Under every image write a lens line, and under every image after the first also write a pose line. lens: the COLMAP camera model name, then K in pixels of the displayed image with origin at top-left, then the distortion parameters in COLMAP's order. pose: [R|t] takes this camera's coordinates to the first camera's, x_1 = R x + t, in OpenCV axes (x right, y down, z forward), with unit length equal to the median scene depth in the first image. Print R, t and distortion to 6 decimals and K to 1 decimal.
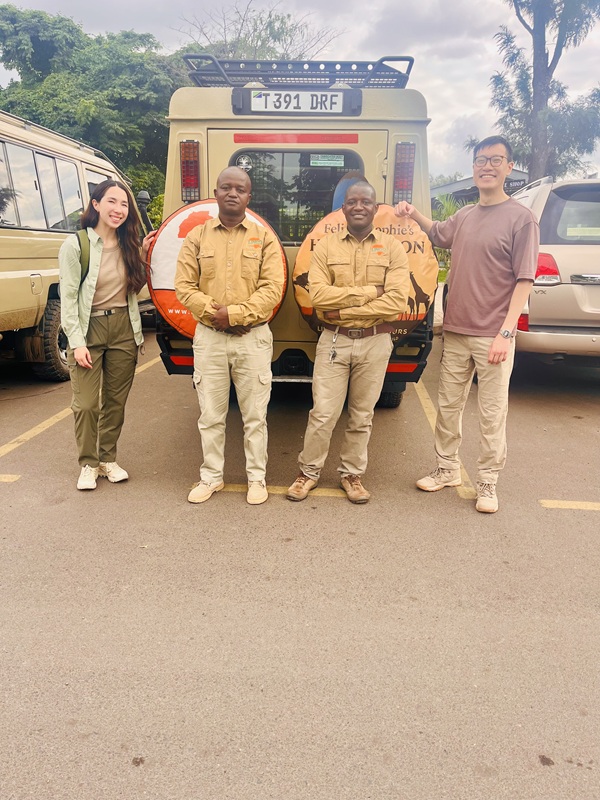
lens RADIAL K [[604.5, 0, 300.0], [0, 604.5, 400.0], [0, 0, 1]] dist [0.002452, -0.000230]
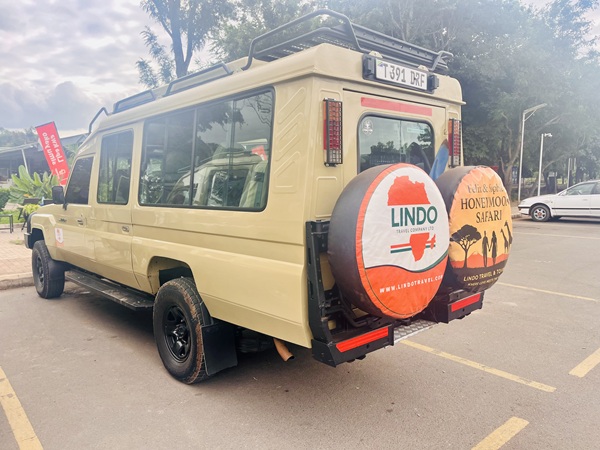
lens RADIAL K [[453.4, 0, 300.0], [0, 453.4, 225.0], [0, 0, 1]] dist [0.002452, -0.000230]
pose [[0.680049, -0.100439, 0.726254, -0.740073], [0.213006, 0.974911, -0.064627, -0.218452], [-0.701543, 0.198646, 0.684381, 0.623694]]
